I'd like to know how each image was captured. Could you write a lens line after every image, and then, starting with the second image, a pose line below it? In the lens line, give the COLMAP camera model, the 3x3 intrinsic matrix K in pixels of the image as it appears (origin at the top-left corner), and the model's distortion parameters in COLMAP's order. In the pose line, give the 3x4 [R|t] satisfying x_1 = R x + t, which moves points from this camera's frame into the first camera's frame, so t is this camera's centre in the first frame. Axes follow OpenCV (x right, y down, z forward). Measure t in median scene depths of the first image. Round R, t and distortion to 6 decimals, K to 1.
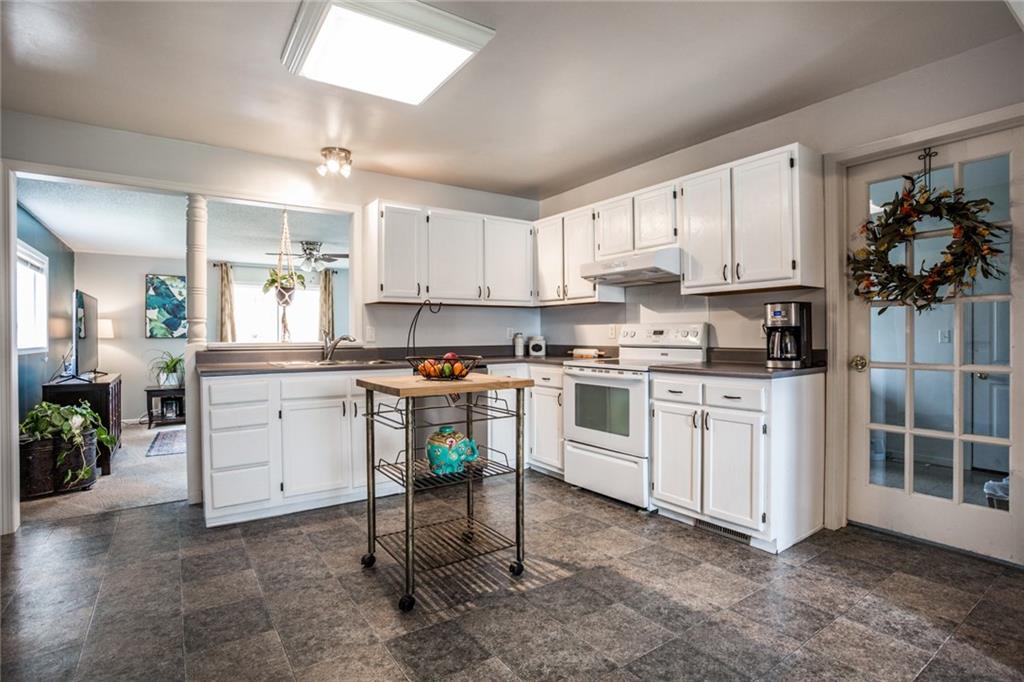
lens RADIAL K [[506.9, 0, 504.1], [0, 506.9, 338.6], [0, 0, 1]] dist [-0.071531, 0.031849]
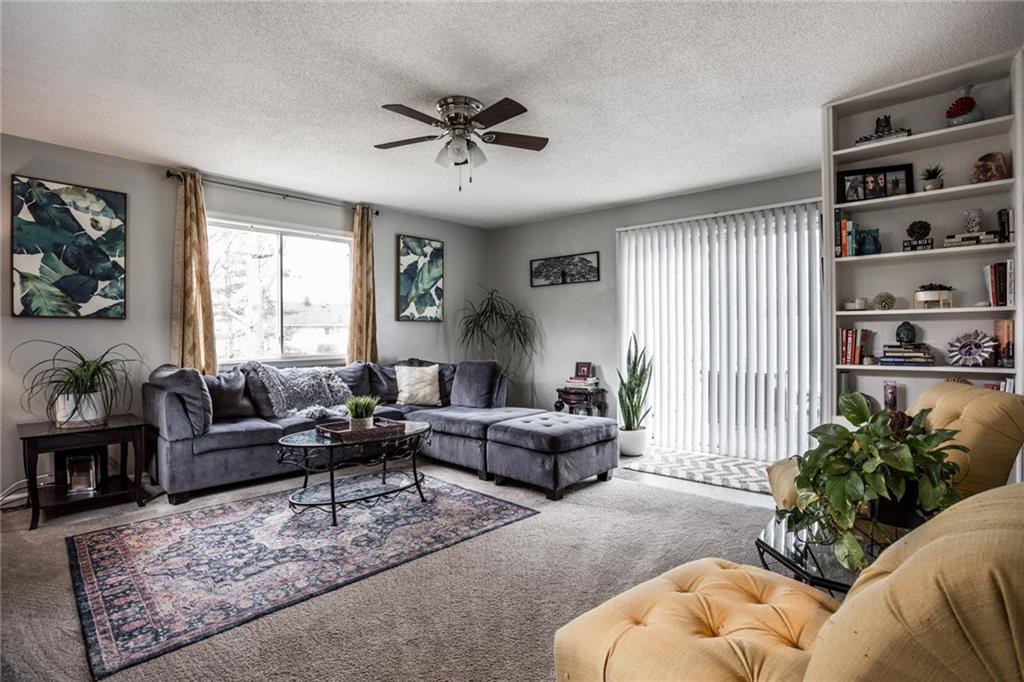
lens RADIAL K [[506.9, 0, 504.1], [0, 506.9, 338.6], [0, 0, 1]] dist [-0.071531, 0.031849]
pose [[0.980031, -0.005909, 0.198759, -0.691559], [0.006242, 0.999980, -0.001048, 0.041249], [-0.198749, 0.002268, 0.980048, 0.875490]]
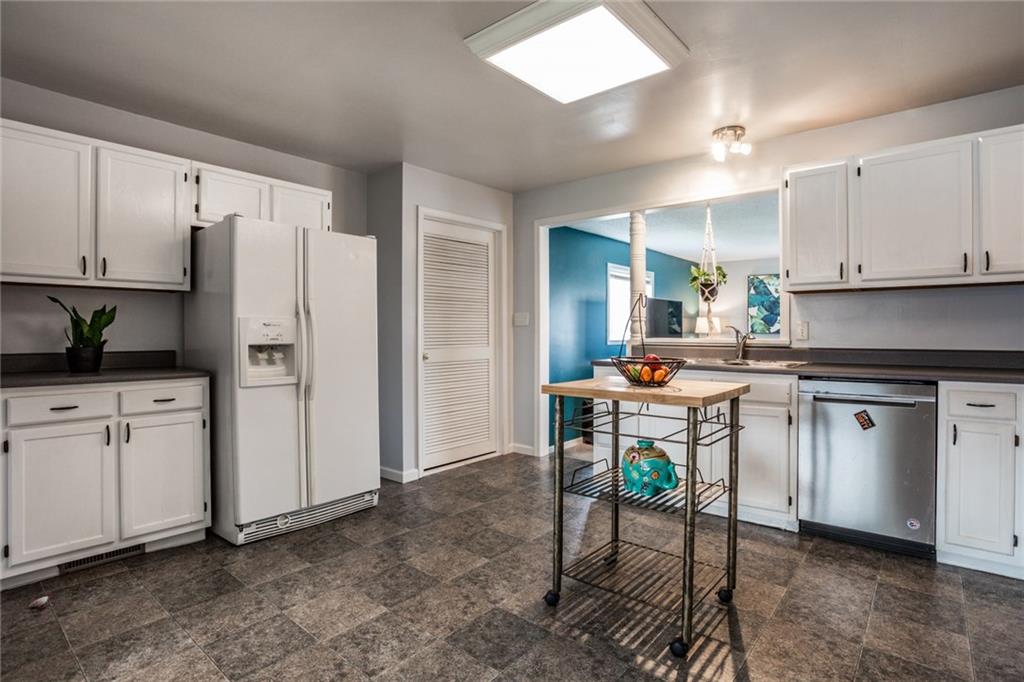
lens RADIAL K [[511.1, 0, 514.8], [0, 511.1, 333.7], [0, 0, 1]] dist [-0.072954, 0.031584]
pose [[0.280841, 0.008350, -0.959718, 0.392017], [-0.007832, 0.999949, 0.006408, -0.005682], [0.959722, 0.005717, 0.280892, 0.329083]]
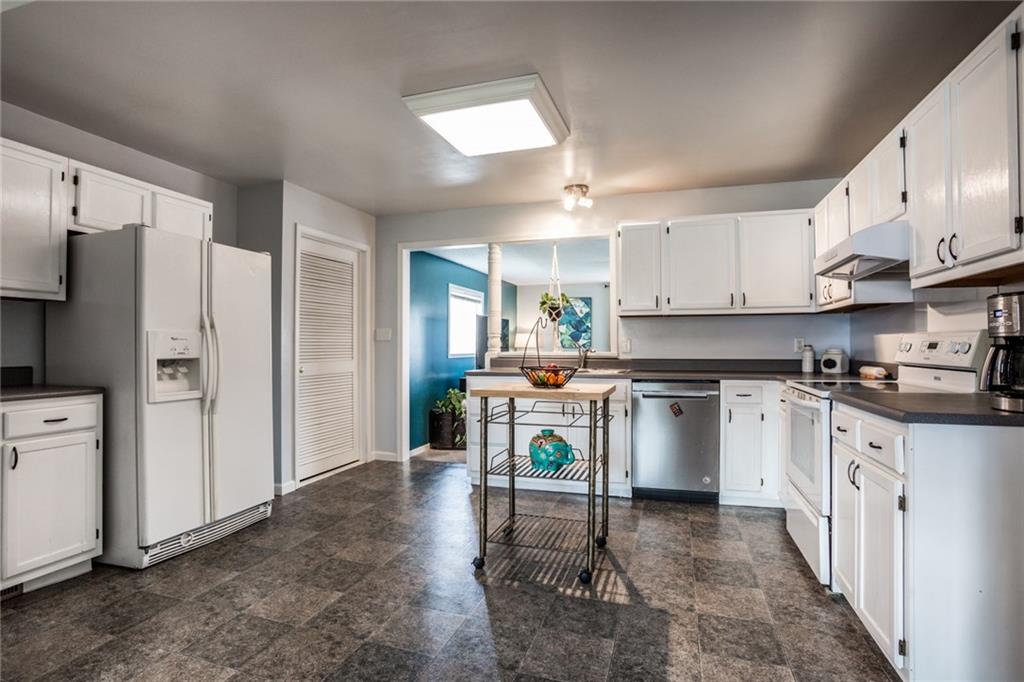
lens RADIAL K [[506.9, 0, 504.1], [0, 506.9, 338.6], [0, 0, 1]] dist [-0.071531, 0.031849]
pose [[0.611393, -0.006164, -0.791303, 0.433790], [-0.009534, 0.999840, -0.015155, -0.005349], [0.791270, 0.016810, 0.611236, 0.141260]]
